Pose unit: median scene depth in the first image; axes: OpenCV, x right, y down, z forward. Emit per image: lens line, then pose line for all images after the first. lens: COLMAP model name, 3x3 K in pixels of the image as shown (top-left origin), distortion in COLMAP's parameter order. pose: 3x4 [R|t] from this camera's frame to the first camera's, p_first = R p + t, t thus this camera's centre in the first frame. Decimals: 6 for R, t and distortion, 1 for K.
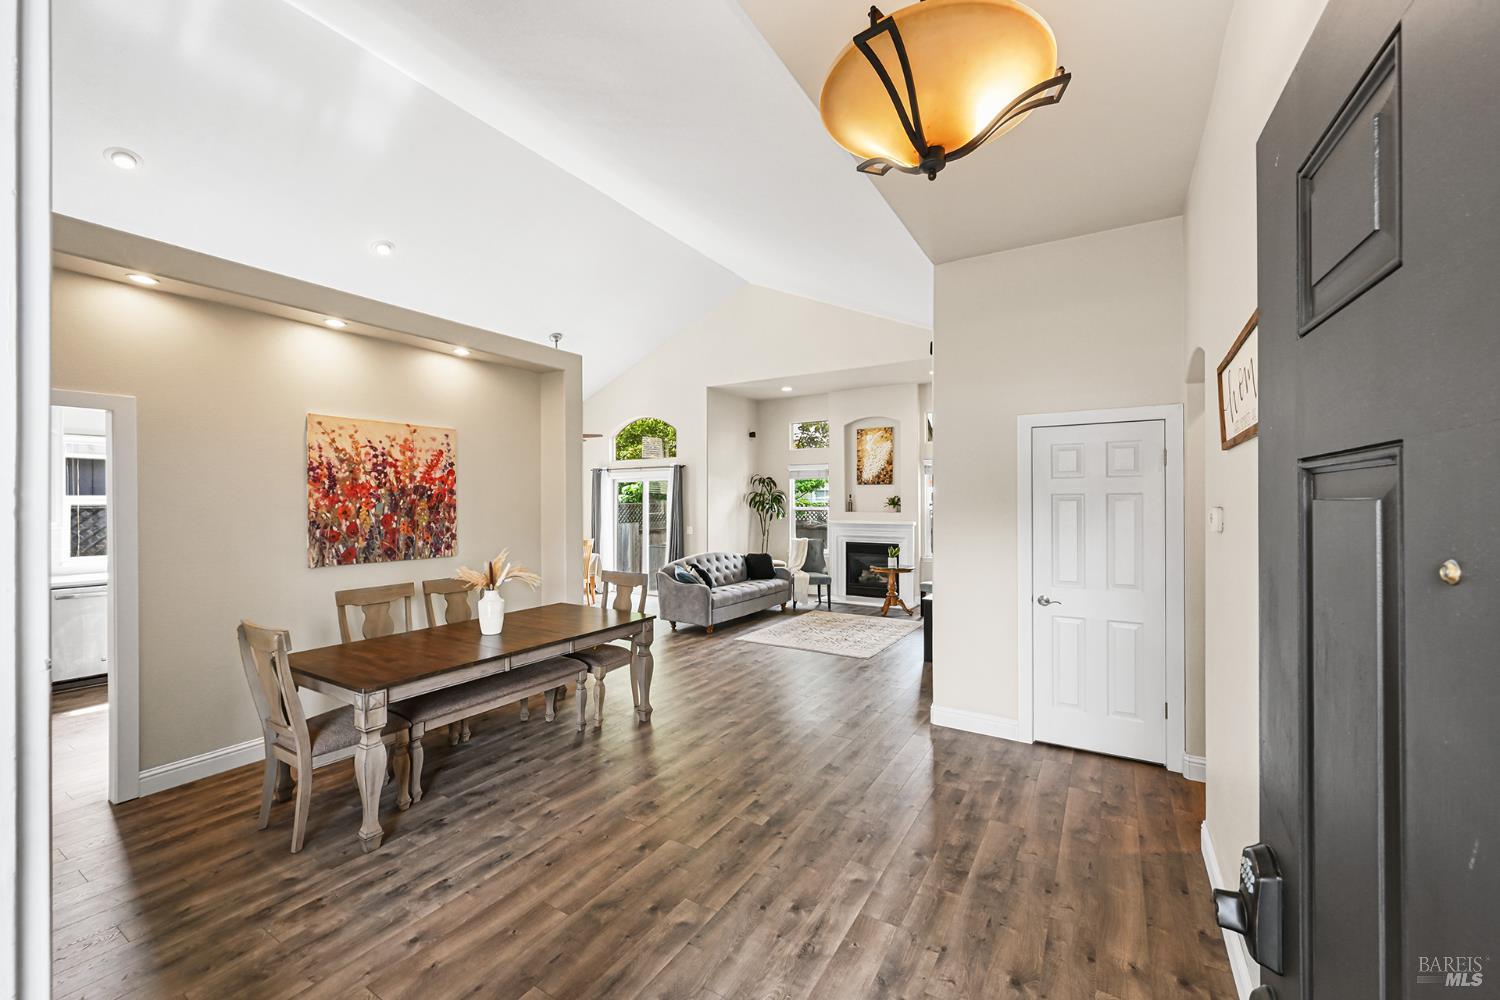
lens RADIAL K [[594.7, 0, 755.7], [0, 594.7, 501.1], [0, 0, 1]] dist [-0.000396, 0.000045]
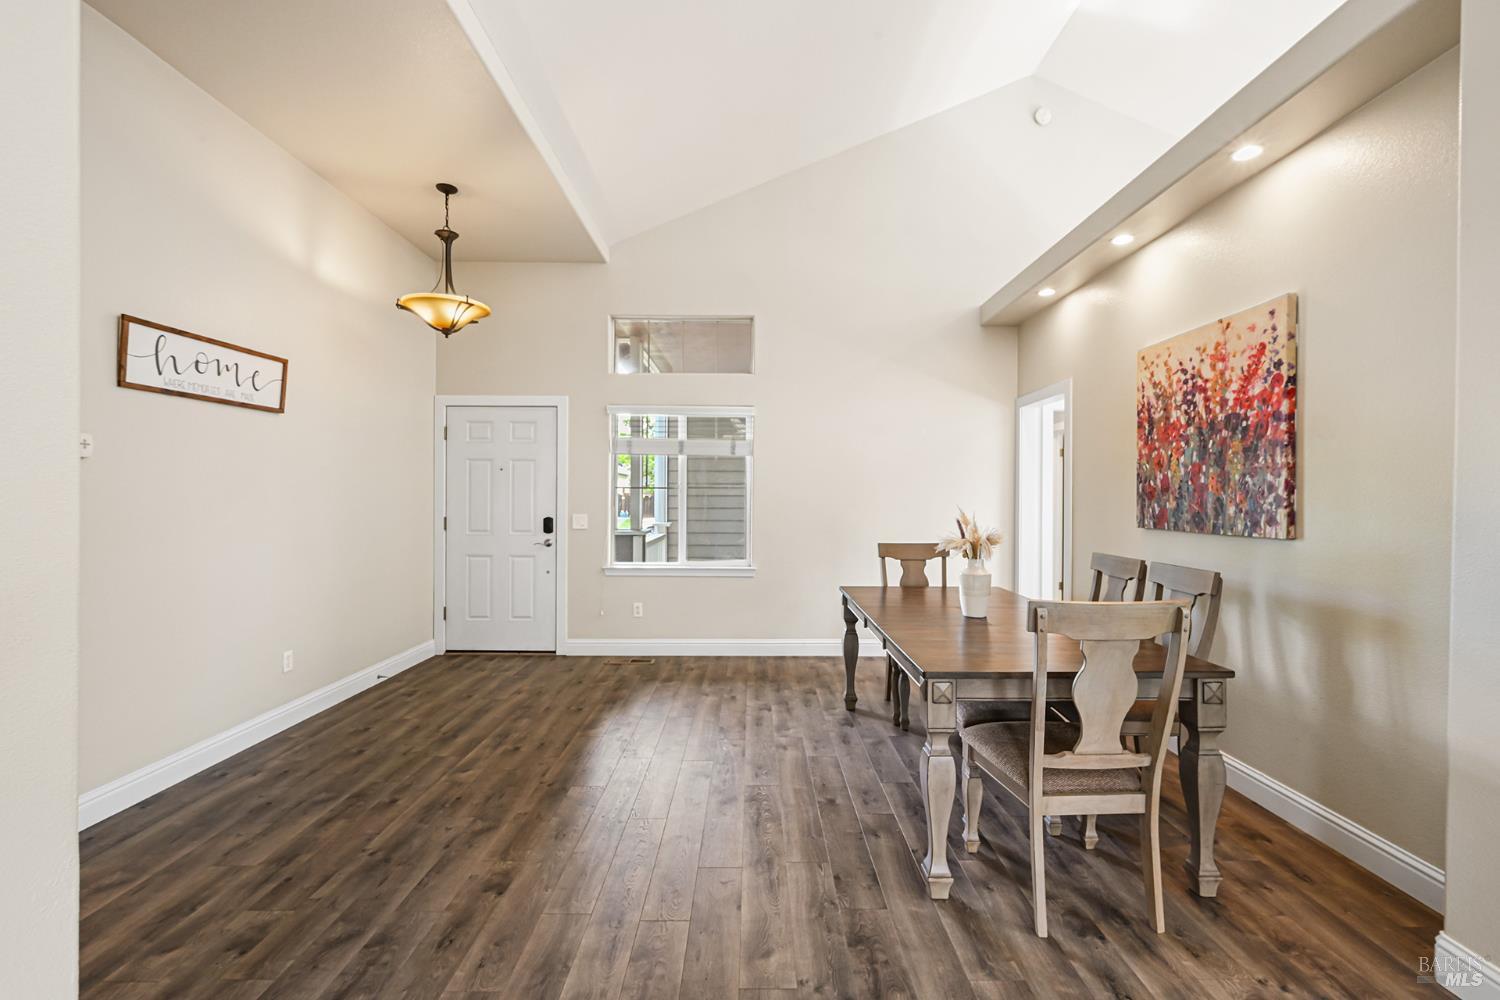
lens RADIAL K [[623.4, 0, 748.9], [0, 623.4, 501.5], [0, 0, 1]] dist [-0.002974, -0.000039]
pose [[-0.855813, 0.002119, -0.517281, 0.191381], [-0.002966, 0.999955, 0.009004, 0.062234], [0.517277, 0.009240, -0.855768, 1.367509]]
